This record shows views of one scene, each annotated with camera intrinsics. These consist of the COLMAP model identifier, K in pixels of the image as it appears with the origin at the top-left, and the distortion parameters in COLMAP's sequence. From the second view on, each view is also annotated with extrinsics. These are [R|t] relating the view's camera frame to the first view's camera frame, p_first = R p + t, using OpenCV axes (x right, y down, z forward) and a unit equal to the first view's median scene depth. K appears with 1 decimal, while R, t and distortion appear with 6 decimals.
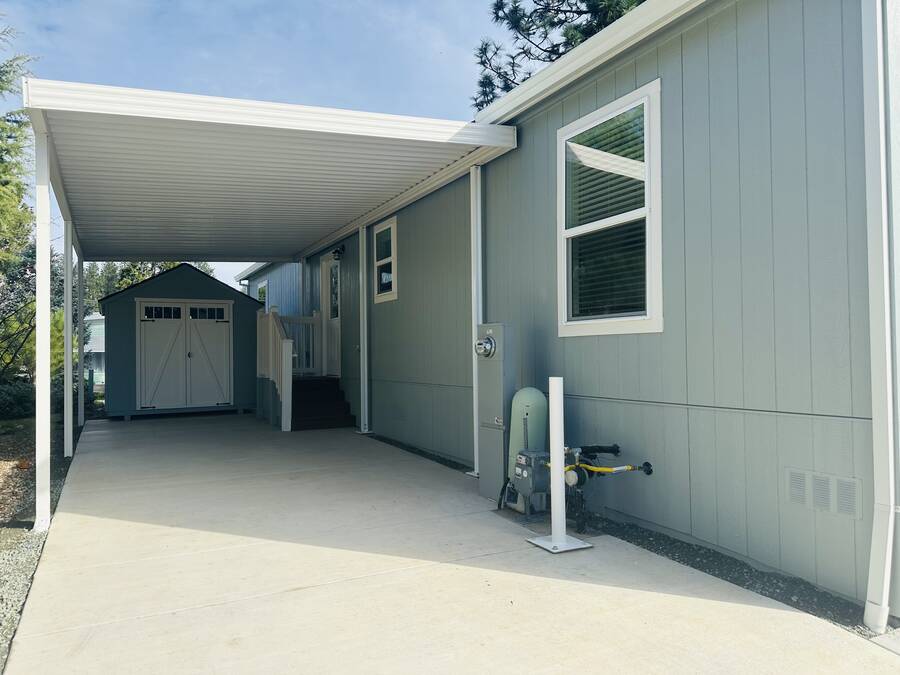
lens RADIAL K [[631.7, 0, 450.0], [0, 631.7, 337.5], [0, 0, 1]] dist [0.070692, -0.104541]
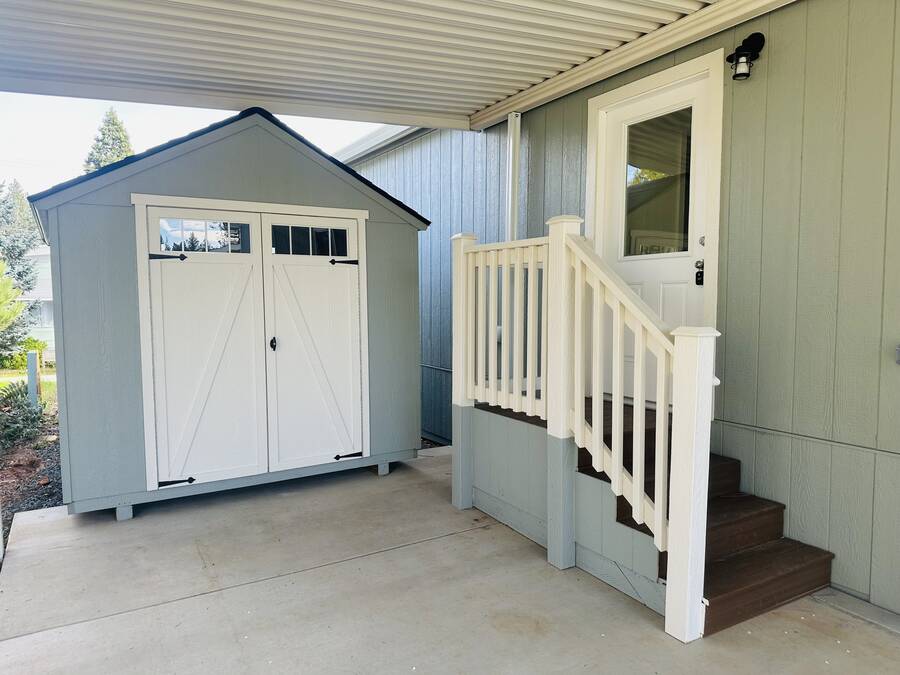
lens RADIAL K [[631.7, 0, 450.0], [0, 631.7, 337.5], [0, 0, 1]] dist [0.070692, -0.104541]
pose [[0.998651, 0.001665, 0.051904, -0.315330], [-0.006665, 0.995330, 0.096305, -0.016277], [-0.051501, -0.096521, 0.993998, 0.590796]]
